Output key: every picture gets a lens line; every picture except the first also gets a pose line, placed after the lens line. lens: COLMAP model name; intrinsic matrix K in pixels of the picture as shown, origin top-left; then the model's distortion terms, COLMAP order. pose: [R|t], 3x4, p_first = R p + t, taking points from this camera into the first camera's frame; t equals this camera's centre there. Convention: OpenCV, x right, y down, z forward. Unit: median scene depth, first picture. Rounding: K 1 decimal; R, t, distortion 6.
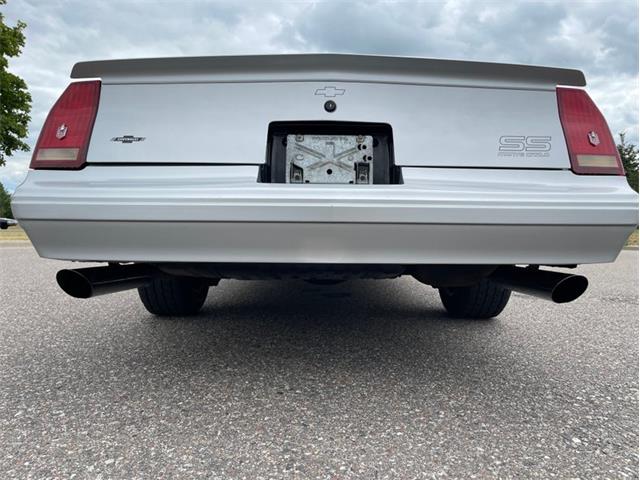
lens RADIAL K [[488.7, 0, 320.0], [0, 488.7, 240.0], [0, 0, 1]] dist [0.059214, -0.061066]
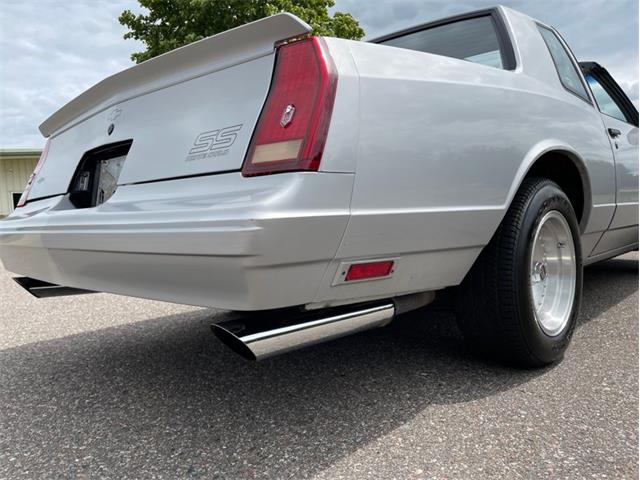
lens RADIAL K [[485.6, 0, 320.8], [0, 485.6, 232.8], [0, 0, 1]] dist [0.088756, -0.126271]
pose [[0.709749, -0.011356, -0.704364, 1.047149], [0.025934, 0.999613, 0.010016, -0.057285], [0.703978, -0.025376, 0.709769, 0.580733]]
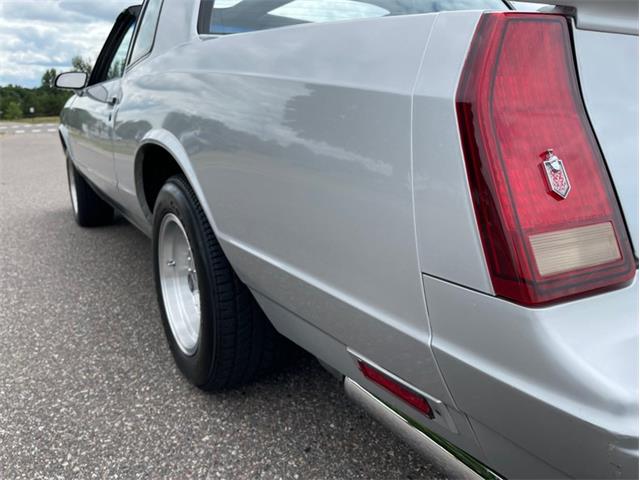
lens RADIAL K [[488.7, 0, 320.0], [0, 488.7, 240.0], [0, 0, 1]] dist [0.059214, -0.061066]
pose [[0.854404, -0.137897, 0.500977, -0.846627], [0.029595, 0.975492, 0.218038, -0.255231], [-0.518766, -0.171466, 0.837545, 0.789983]]
